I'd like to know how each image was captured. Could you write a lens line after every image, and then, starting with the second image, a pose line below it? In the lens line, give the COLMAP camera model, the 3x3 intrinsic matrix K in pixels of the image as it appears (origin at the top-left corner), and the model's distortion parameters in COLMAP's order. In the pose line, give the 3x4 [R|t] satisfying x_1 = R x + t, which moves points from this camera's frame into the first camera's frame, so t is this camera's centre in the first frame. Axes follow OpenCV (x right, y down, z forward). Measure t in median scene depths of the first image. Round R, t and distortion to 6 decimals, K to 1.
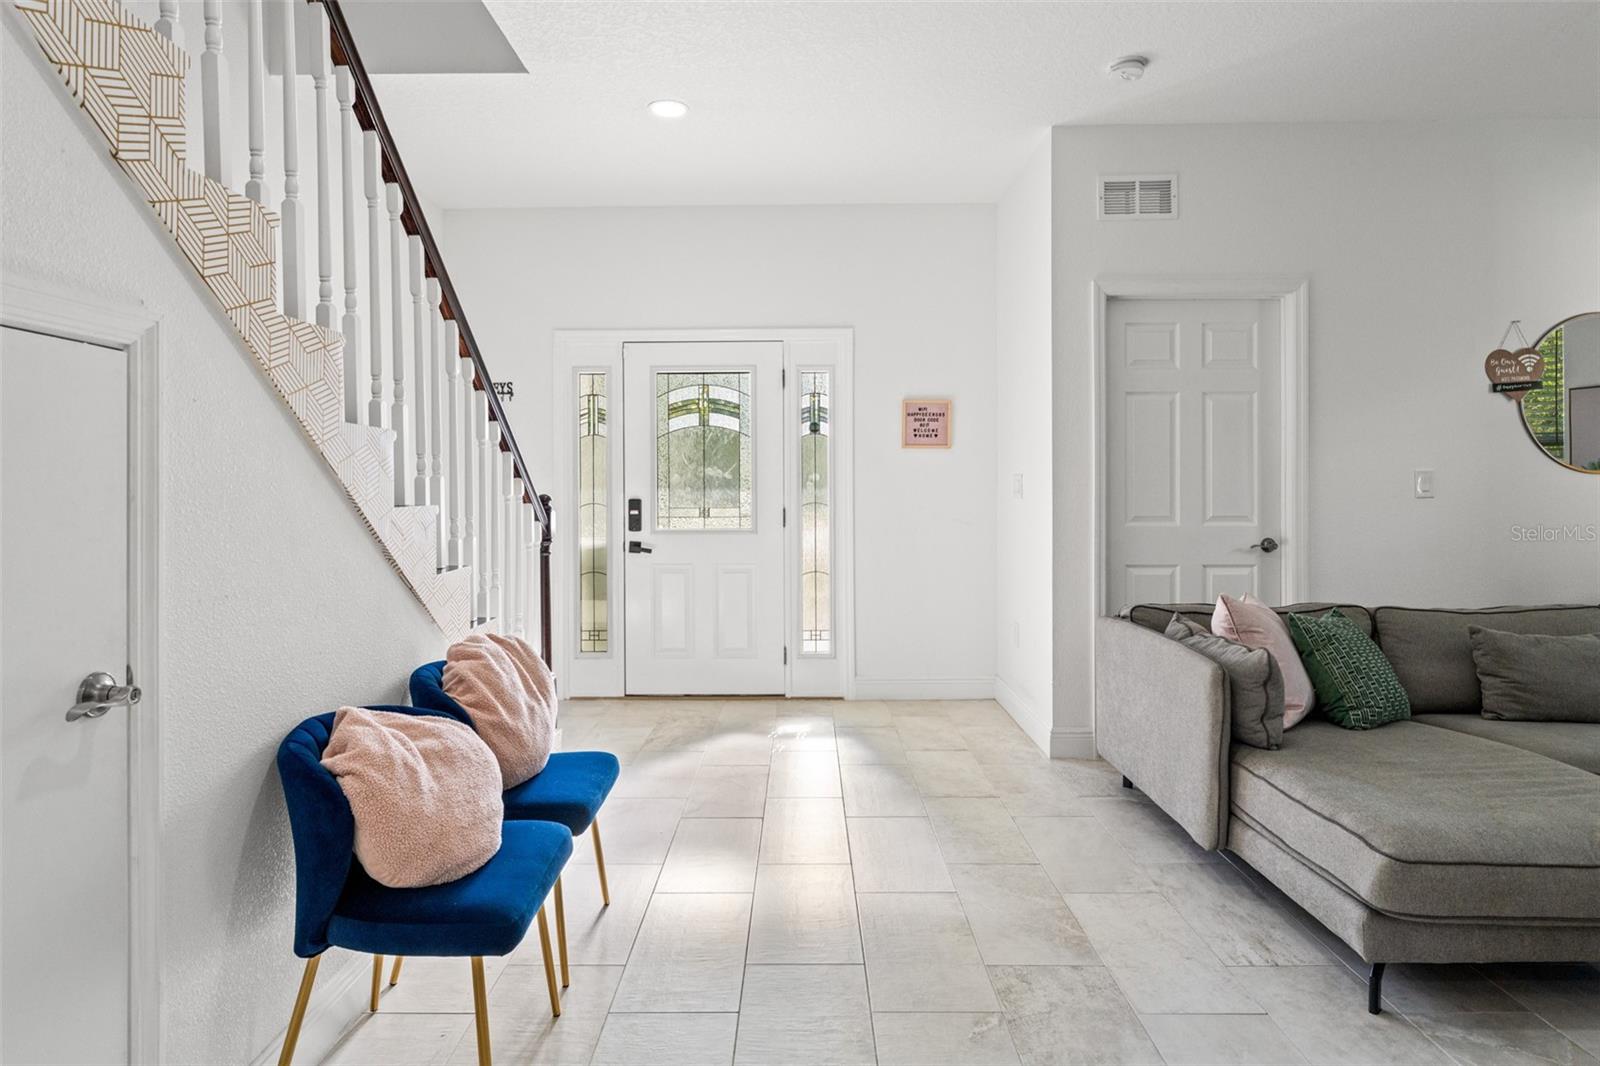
lens RADIAL K [[885.1, 0, 770.6], [0, 885.1, 488.6], [0, 0, 1]] dist [0.005287, -0.003812]
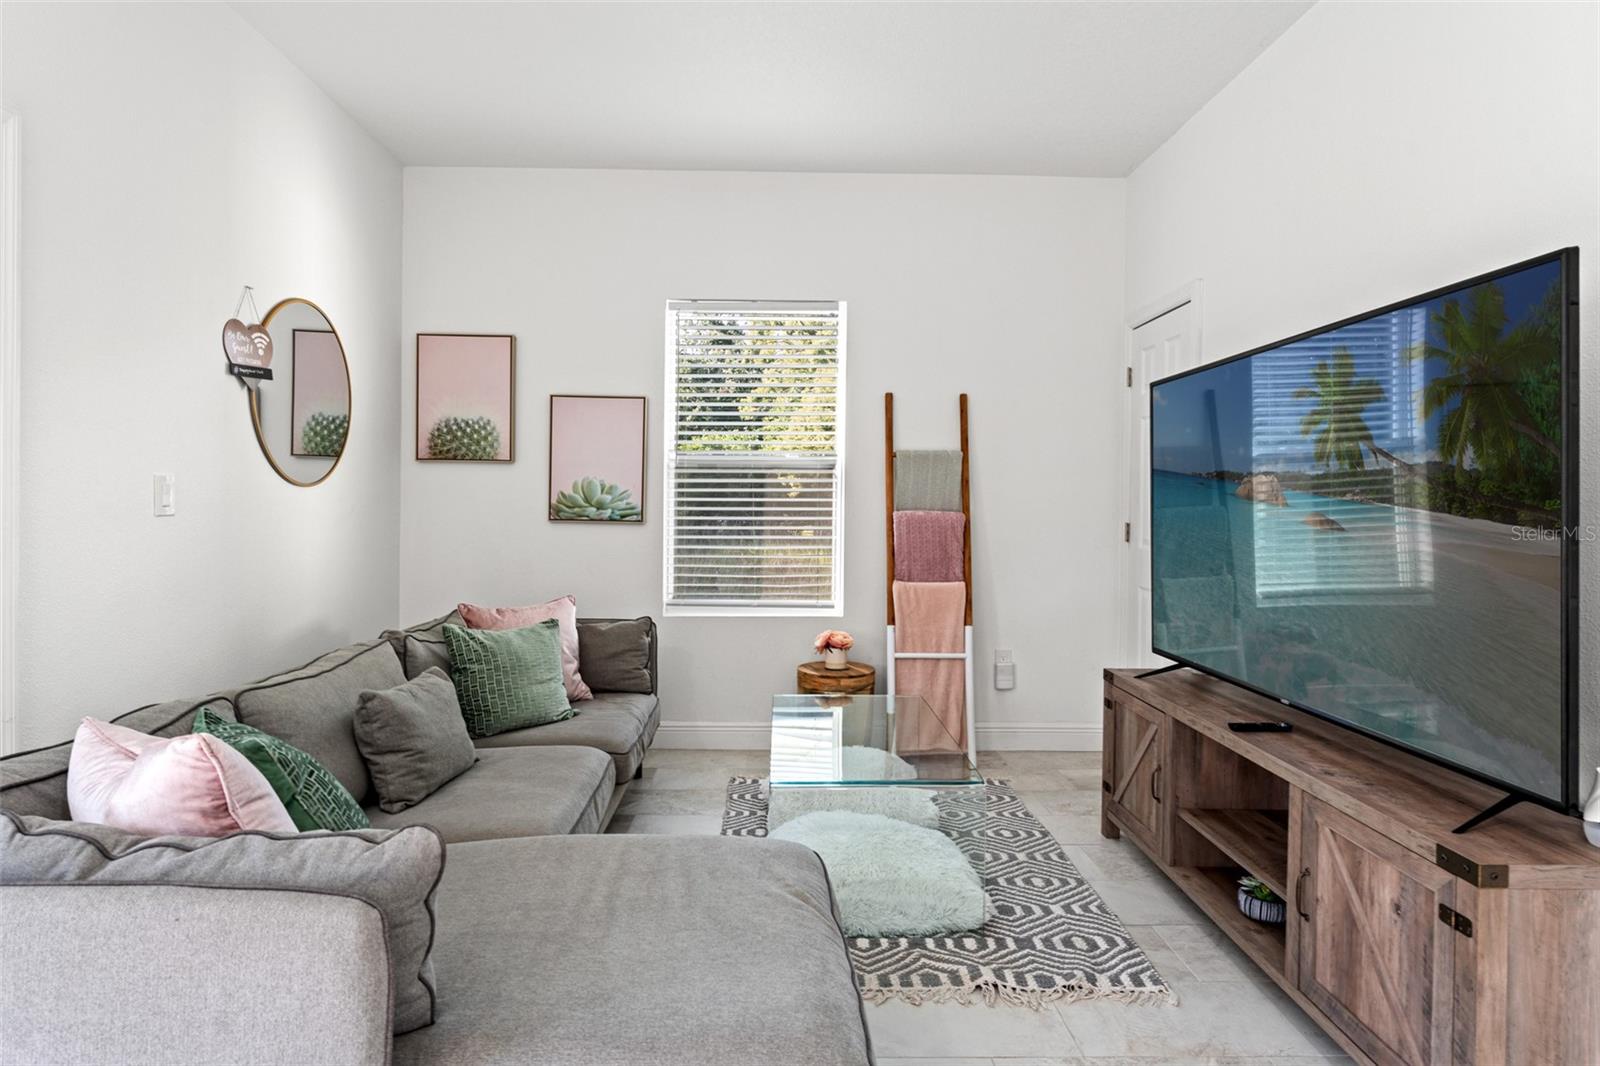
lens RADIAL K [[885.1, 0, 795.2], [0, 885.1, 532.6], [0, 0, 1]] dist [0.005287, -0.003812]
pose [[-0.031219, -0.024860, 0.999203, 0.046647], [-0.006363, 0.999675, 0.024672, 0.003743], [-0.999492, -0.005588, -0.031367, 0.547164]]
